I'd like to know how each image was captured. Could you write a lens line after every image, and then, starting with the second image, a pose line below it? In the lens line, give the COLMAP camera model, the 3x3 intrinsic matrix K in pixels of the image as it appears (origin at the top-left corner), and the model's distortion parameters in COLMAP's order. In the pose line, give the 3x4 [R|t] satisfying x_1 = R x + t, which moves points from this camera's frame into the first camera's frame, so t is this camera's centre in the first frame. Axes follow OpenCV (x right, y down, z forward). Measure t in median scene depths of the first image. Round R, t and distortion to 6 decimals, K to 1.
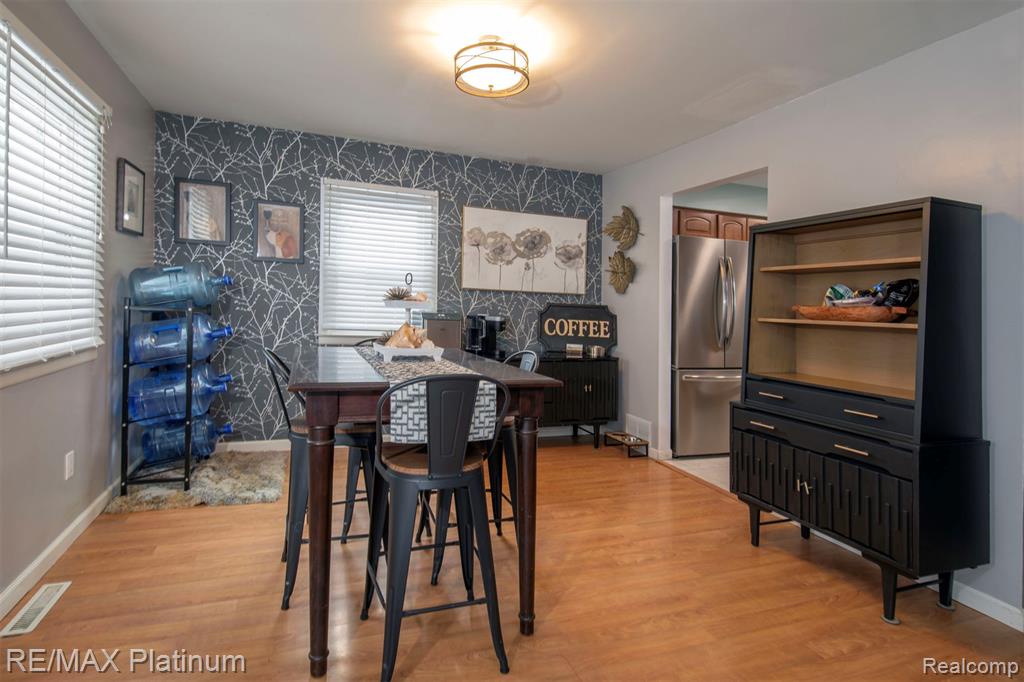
lens RADIAL K [[543.5, 0, 512.2], [0, 543.5, 308.7], [0, 0, 1]] dist [0.022387, -0.019024]
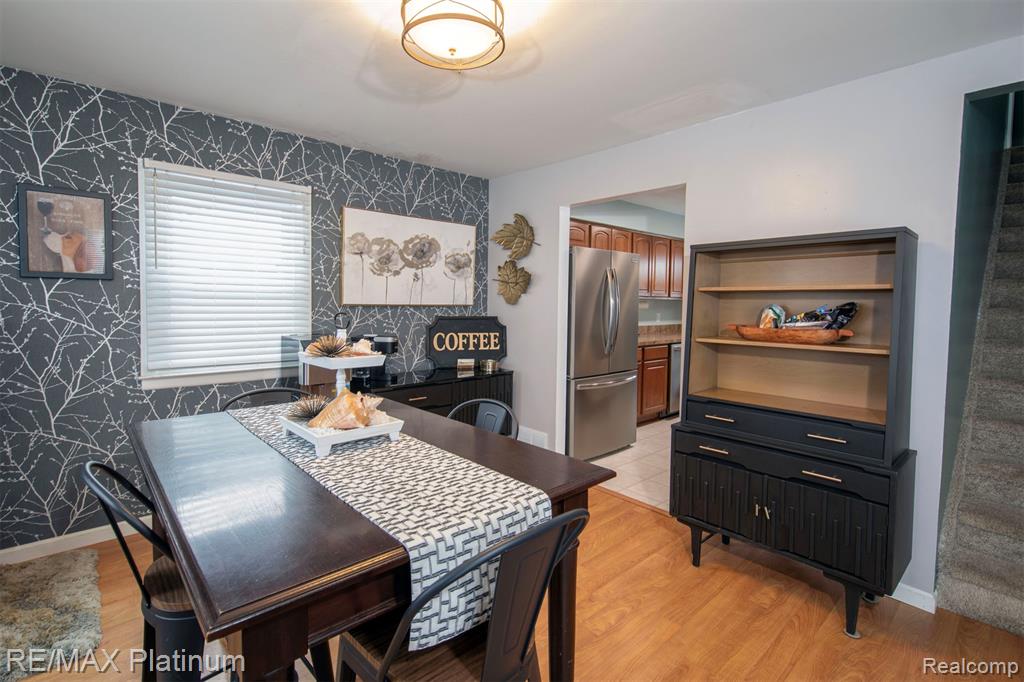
lens RADIAL K [[483.7, 0, 510.2], [0, 483.7, 309.1], [0, 0, 1]] dist [0.017012, -0.008627]
pose [[0.932137, -0.031913, 0.360697, -0.122440], [0.022860, 0.999308, 0.029339, -0.047442], [-0.361384, -0.019102, 0.932221, 0.211971]]
